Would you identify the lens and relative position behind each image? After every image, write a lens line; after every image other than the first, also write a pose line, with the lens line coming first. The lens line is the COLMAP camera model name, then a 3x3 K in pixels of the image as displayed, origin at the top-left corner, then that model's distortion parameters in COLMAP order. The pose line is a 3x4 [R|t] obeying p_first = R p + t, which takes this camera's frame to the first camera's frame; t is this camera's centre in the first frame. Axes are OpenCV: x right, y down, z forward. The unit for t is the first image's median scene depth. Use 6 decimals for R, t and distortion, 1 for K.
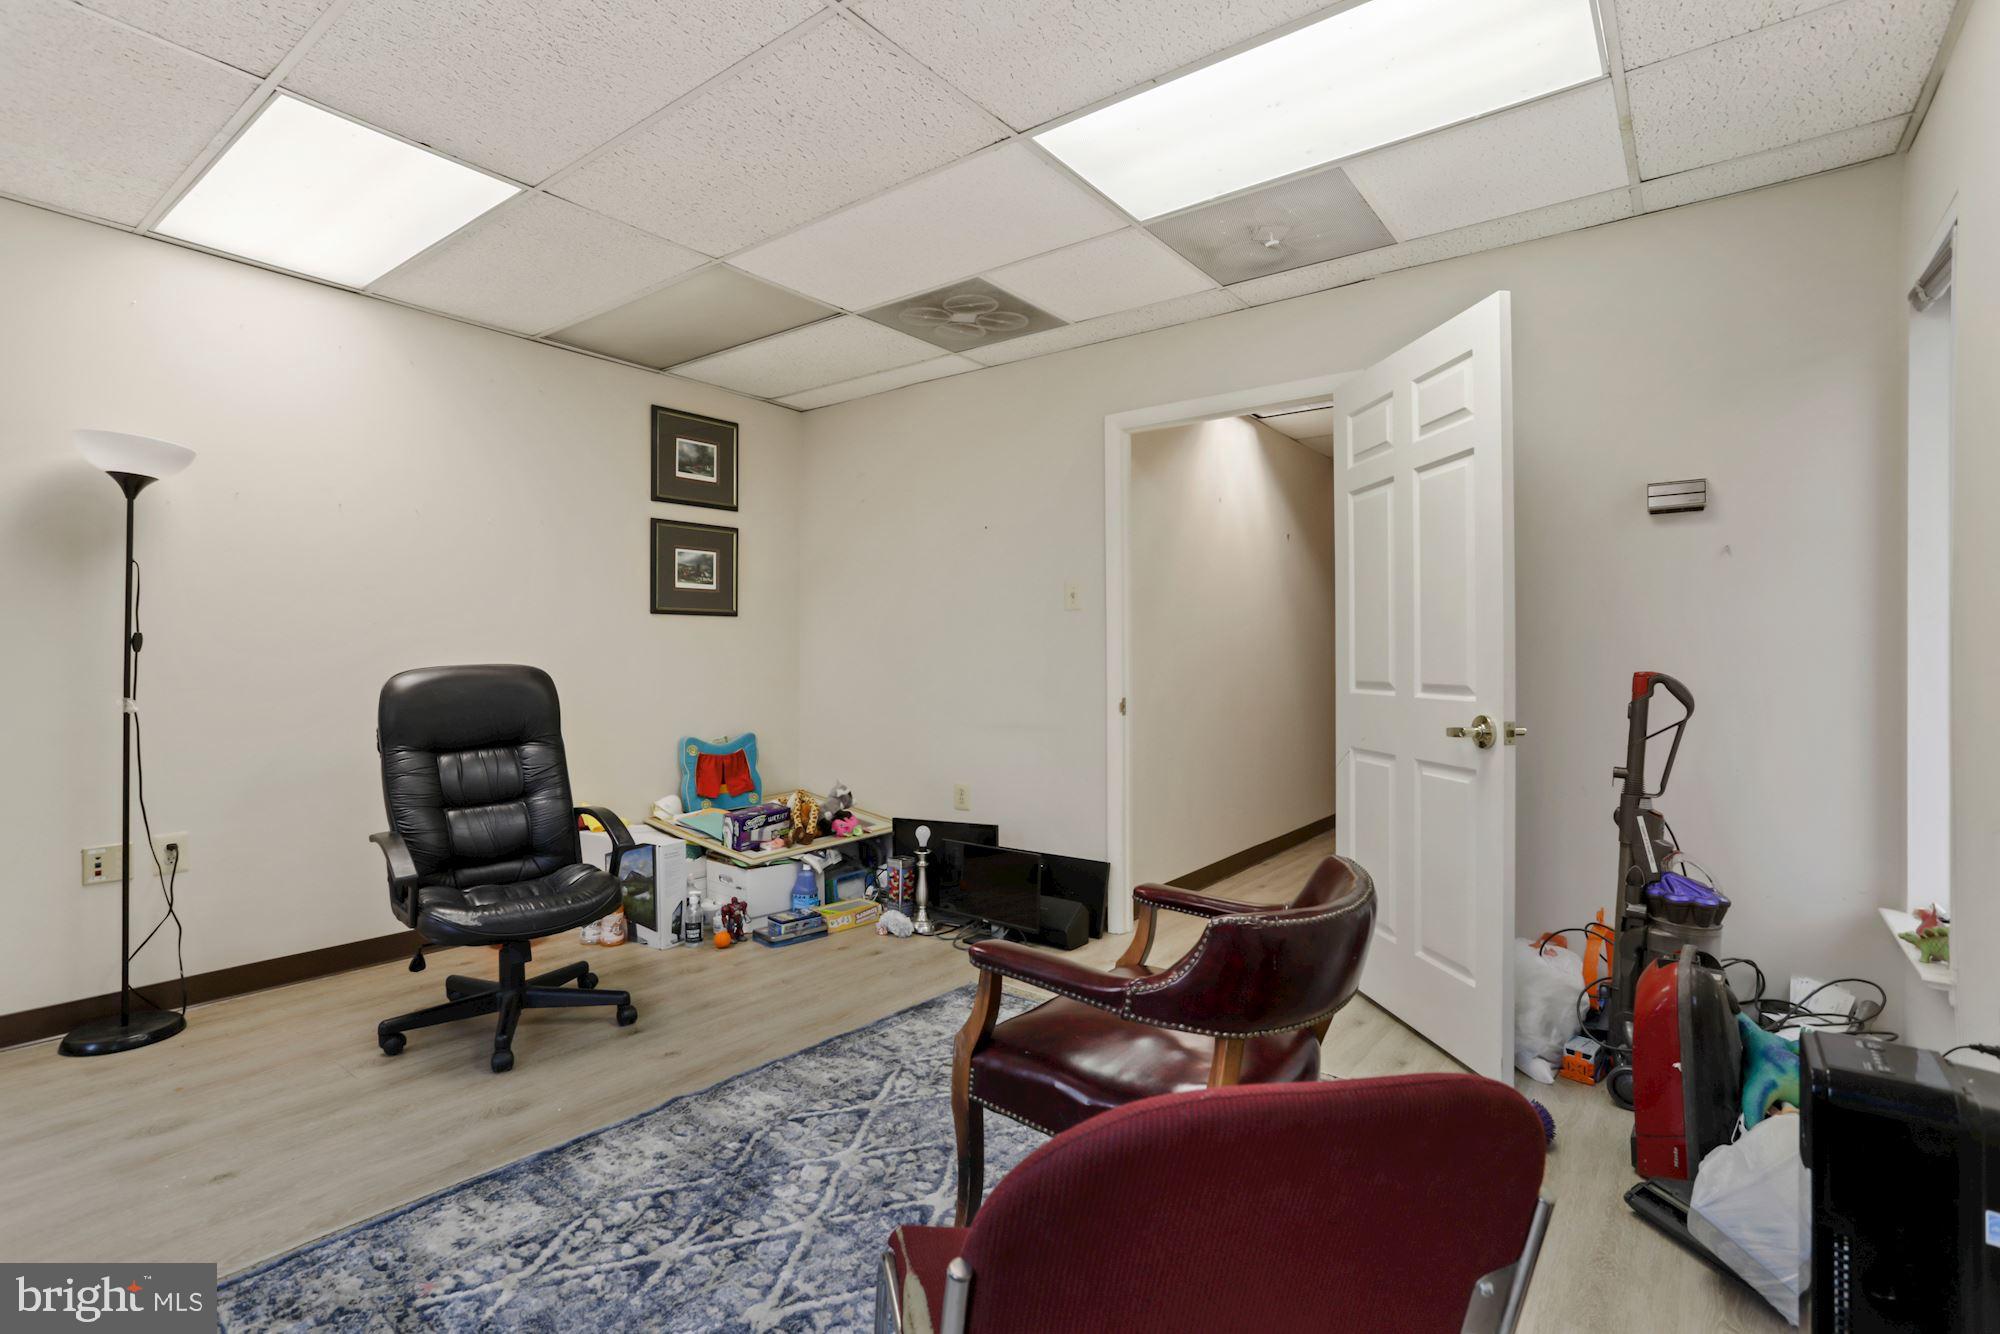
lens RADIAL K [[968.7, 0, 989.6], [0, 968.7, 655.0], [0, 0, 1]] dist [-0.047377, 0.031620]
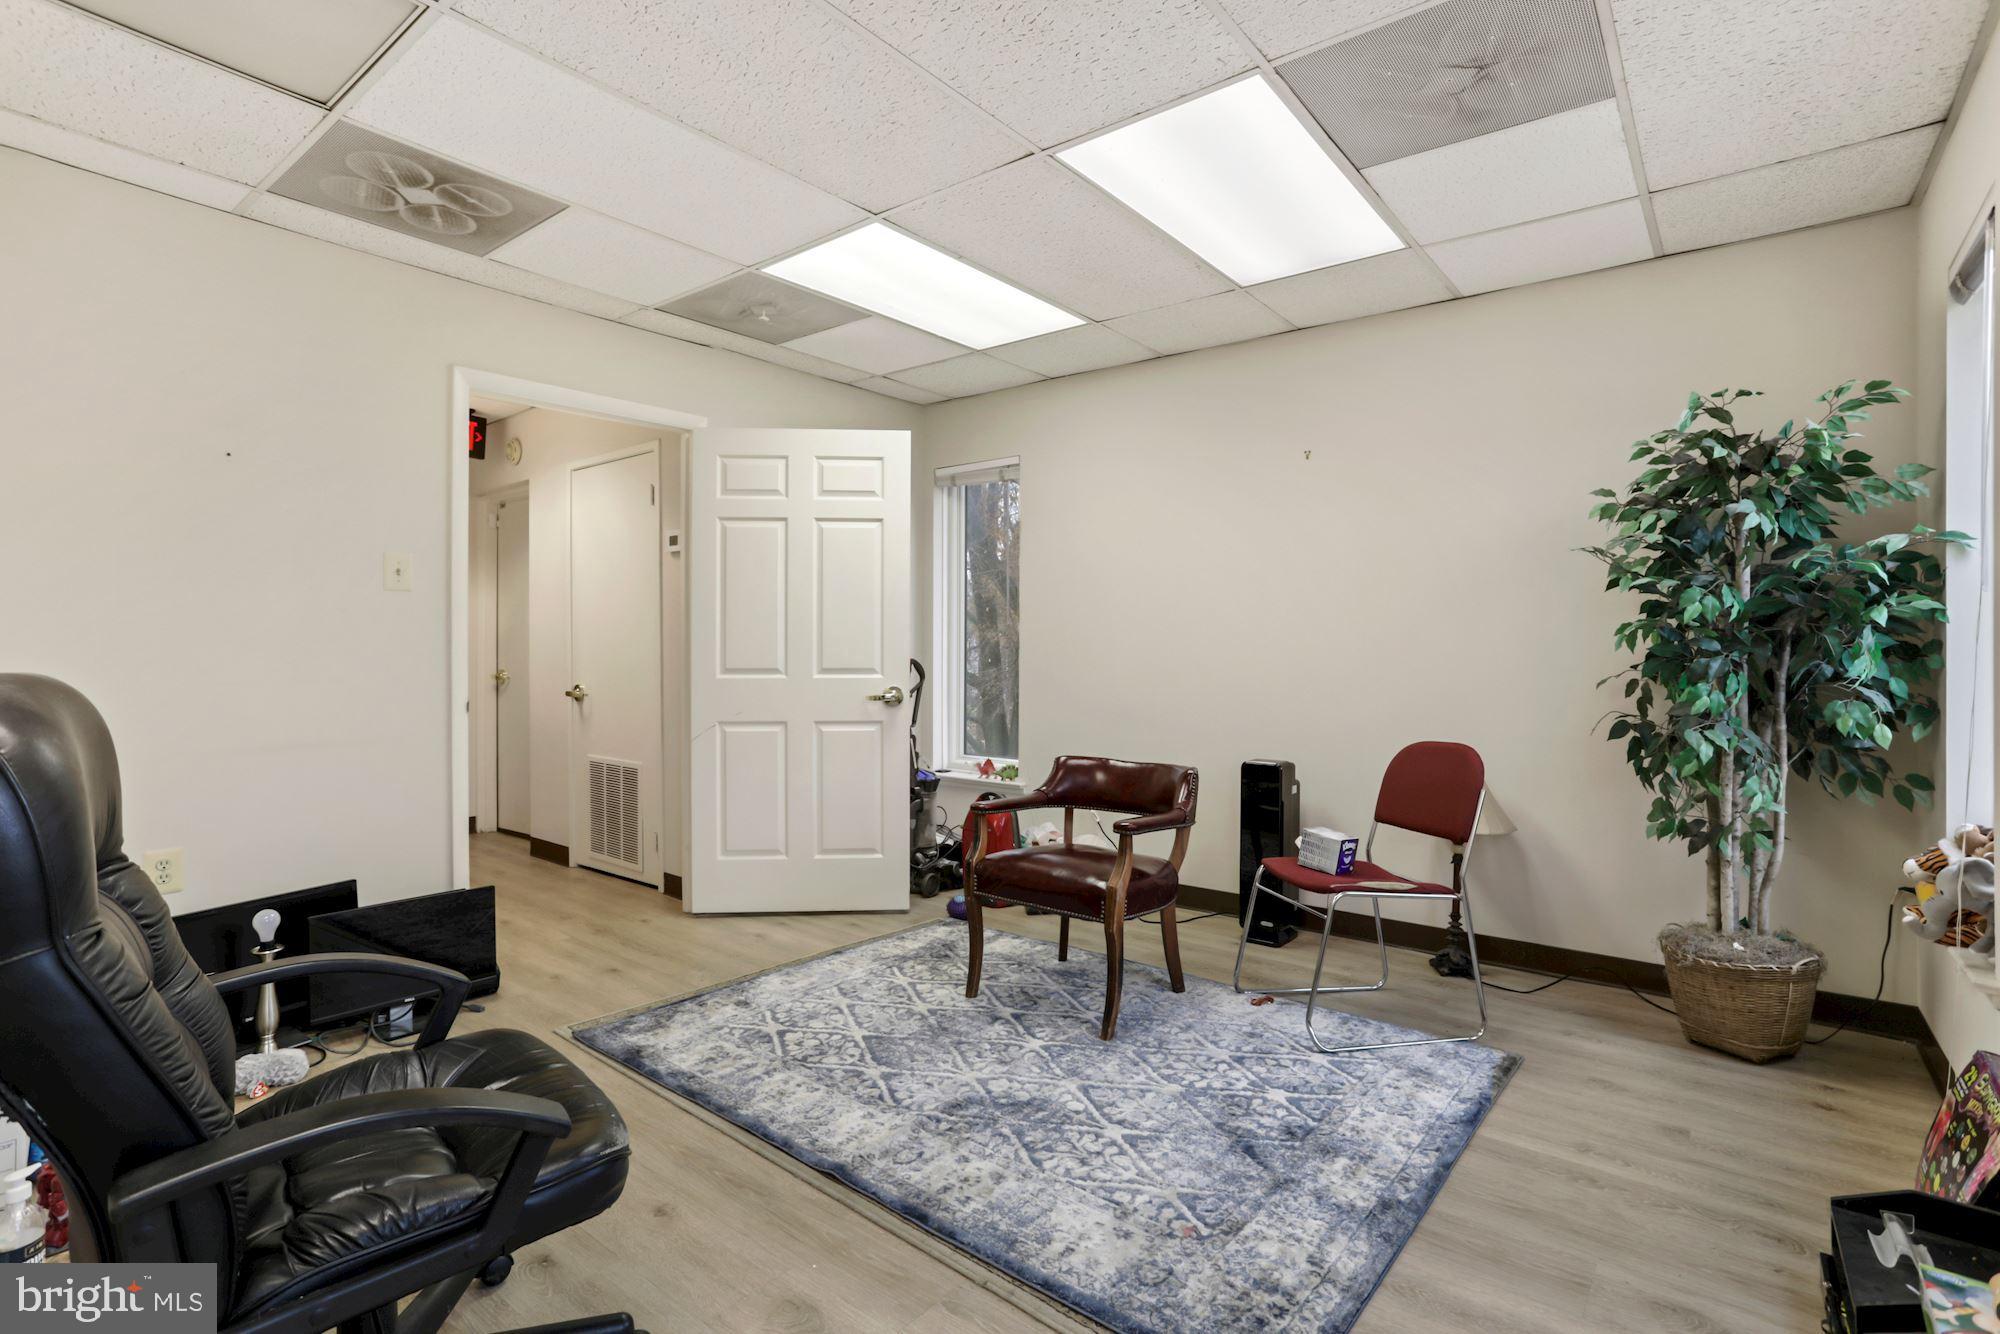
lens RADIAL K [[968.7, 0, 989.6], [0, 968.7, 655.0], [0, 0, 1]] dist [-0.047377, 0.031620]
pose [[0.015558, -0.008815, 0.999840, -0.877644], [-0.008352, 0.999925, 0.008946, -0.006397], [-0.999844, -0.008490, 0.015483, 0.630622]]
